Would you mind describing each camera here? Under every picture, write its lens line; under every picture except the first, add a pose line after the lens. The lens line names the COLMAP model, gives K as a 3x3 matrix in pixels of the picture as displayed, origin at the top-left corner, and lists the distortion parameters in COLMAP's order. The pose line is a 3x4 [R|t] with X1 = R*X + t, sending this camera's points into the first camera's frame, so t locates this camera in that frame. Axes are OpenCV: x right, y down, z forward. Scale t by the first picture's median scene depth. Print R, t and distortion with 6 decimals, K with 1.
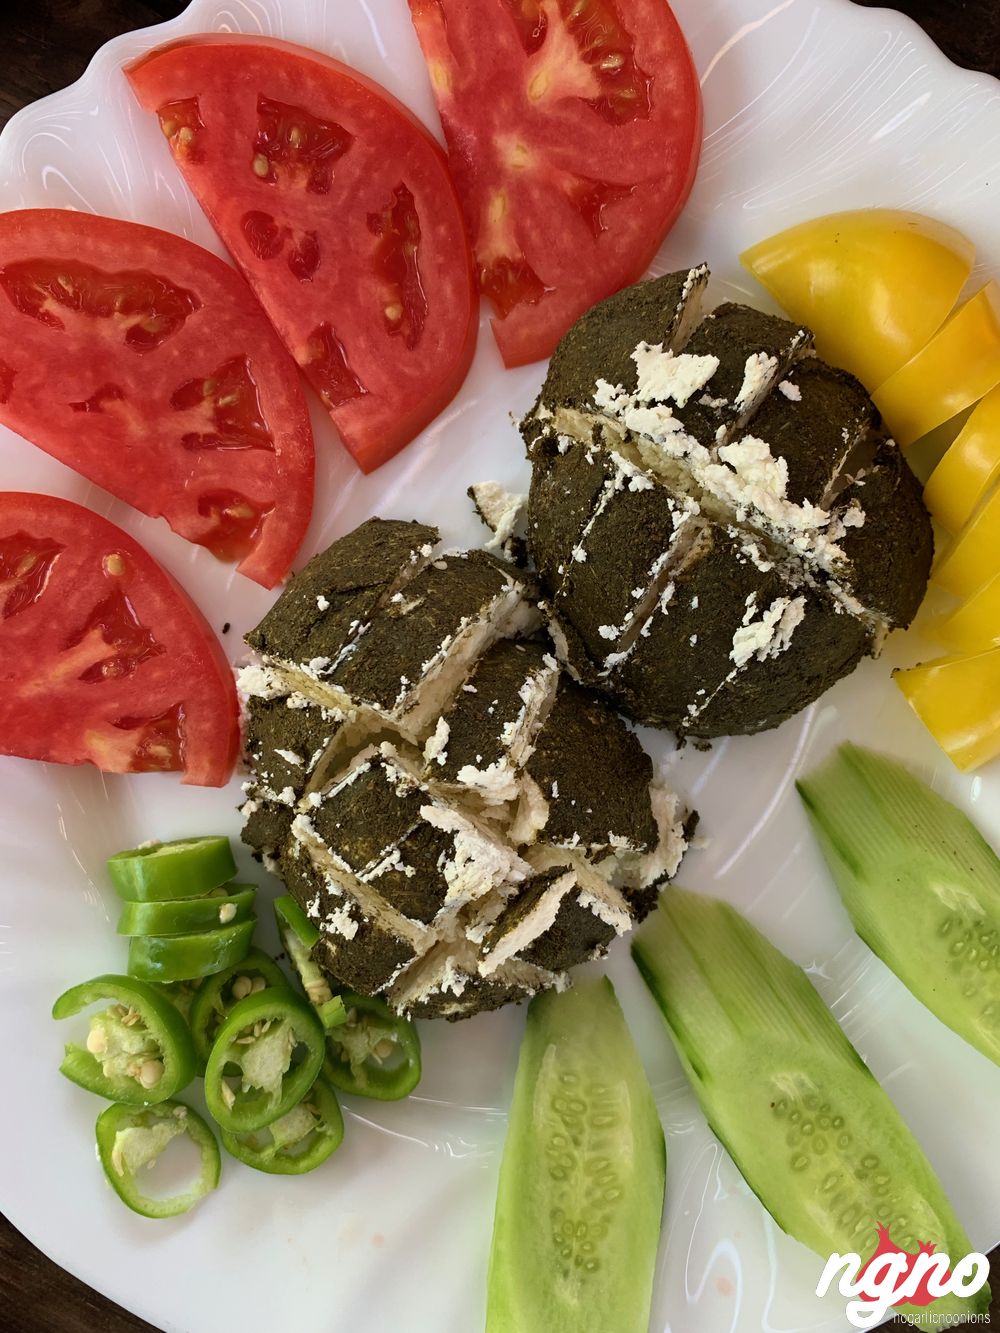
lens RADIAL K [[1050.6, 0, 512.4], [0, 1050.6, 650.3], [0, 0, 1]] dist [0.005813, -0.010232]
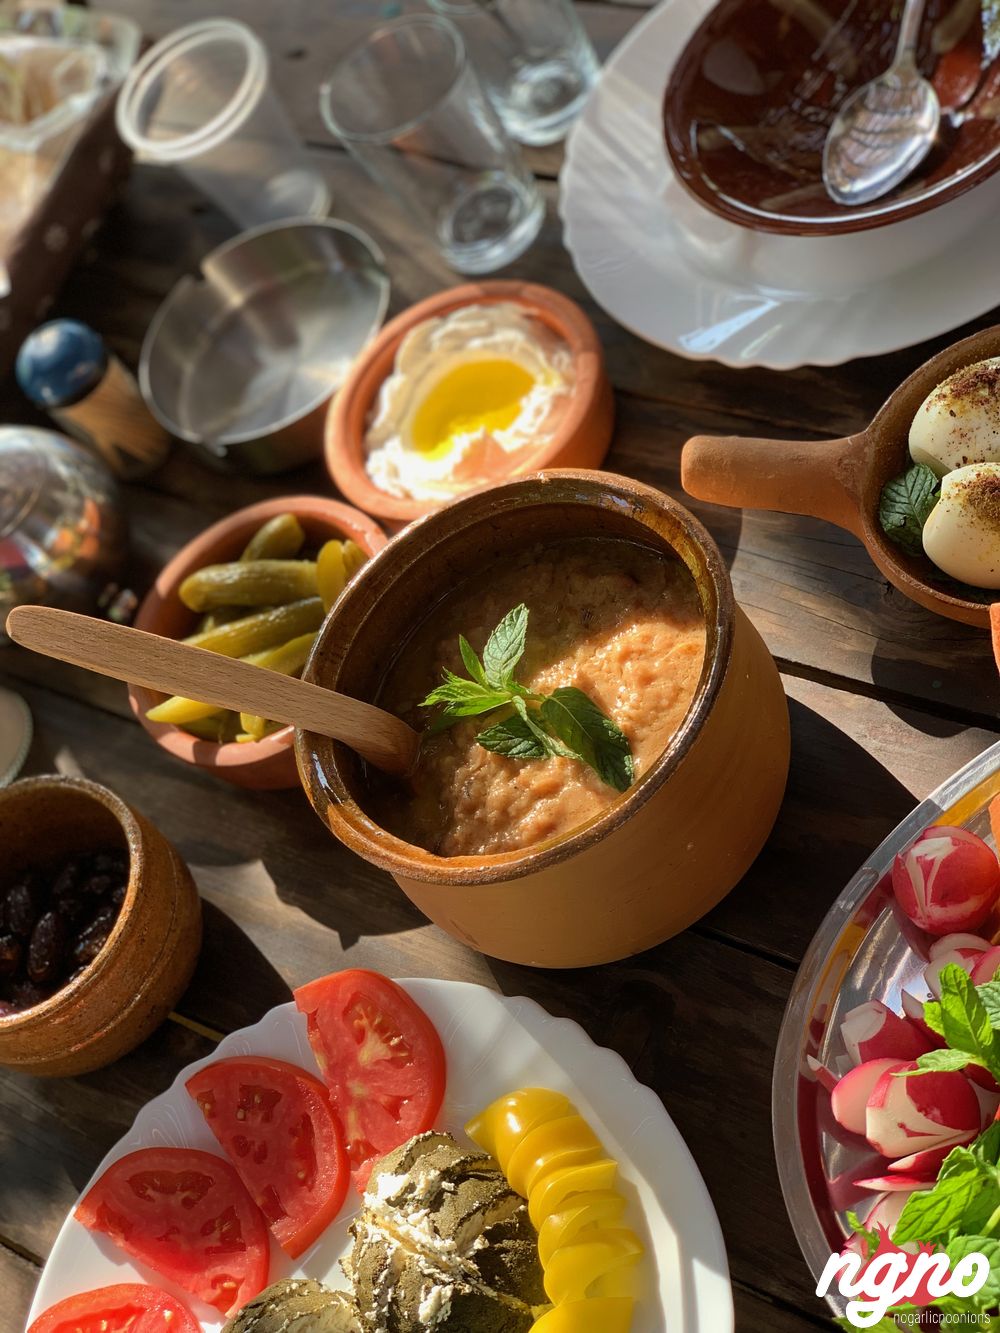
lens RADIAL K [[2016.5, 0, 497.9], [0, 2016.5, 665.6], [0, 0, 1]] dist [-0.011704, 0.000000]
pose [[0.912773, -0.219954, -0.344189, 1.778952], [-0.004749, 0.836864, -0.547391, 0.973509], [0.408440, 0.501278, 0.762822, -2.271875]]
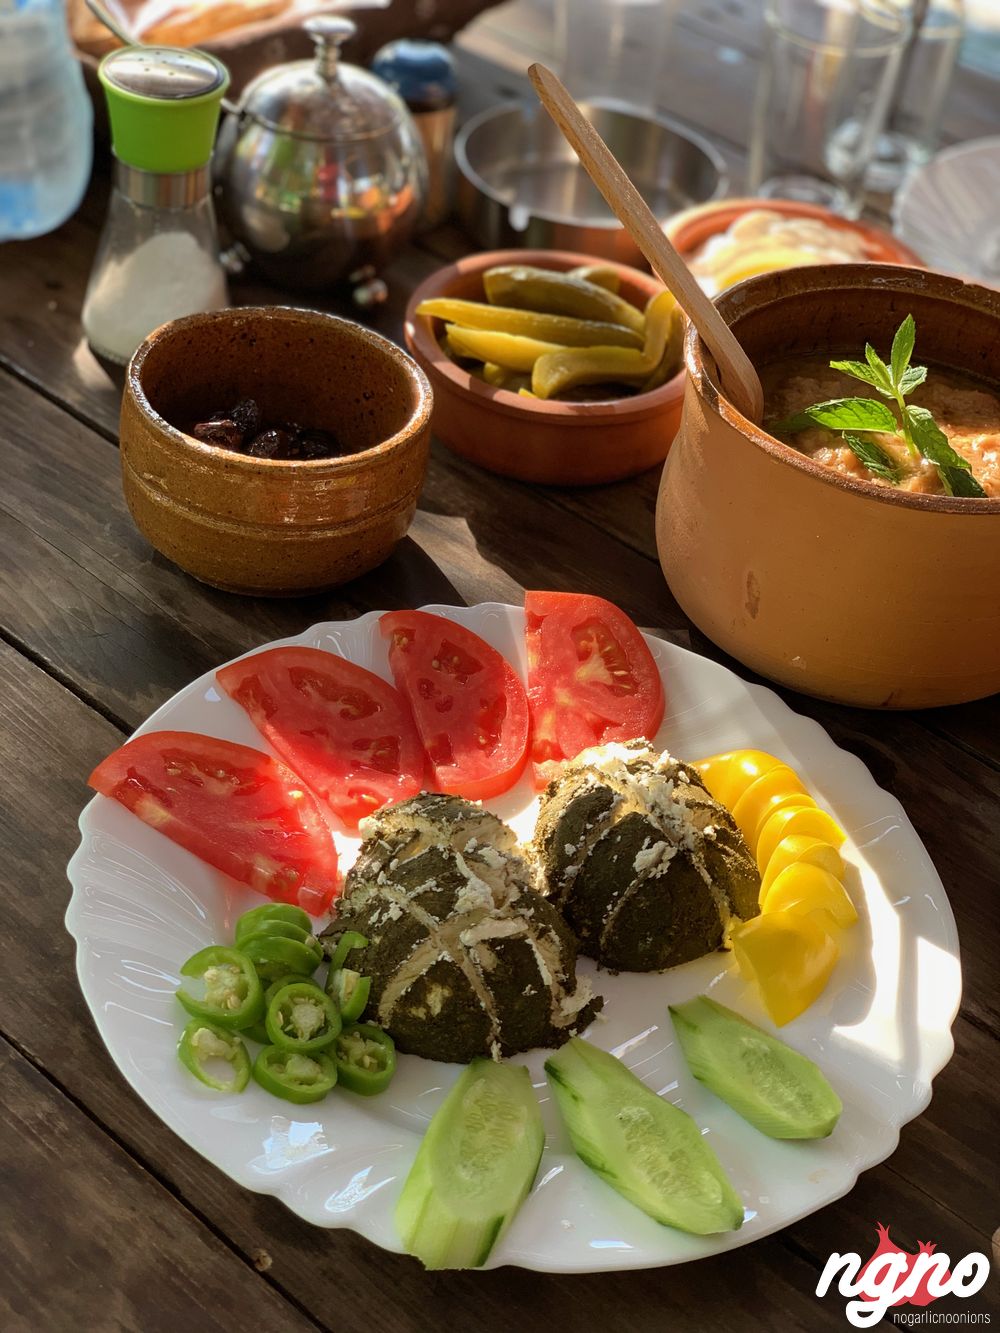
lens RADIAL K [[2016.5, 0, 507.0], [0, 2016.5, 673.4], [0, 0, 1]] dist [-0.011704, 0.000000]
pose [[0.975503, 0.200547, -0.090412, 0.225608], [-0.195399, 0.601119, -0.774903, 2.358013], [-0.101056, 0.773587, 0.625581, -1.304501]]
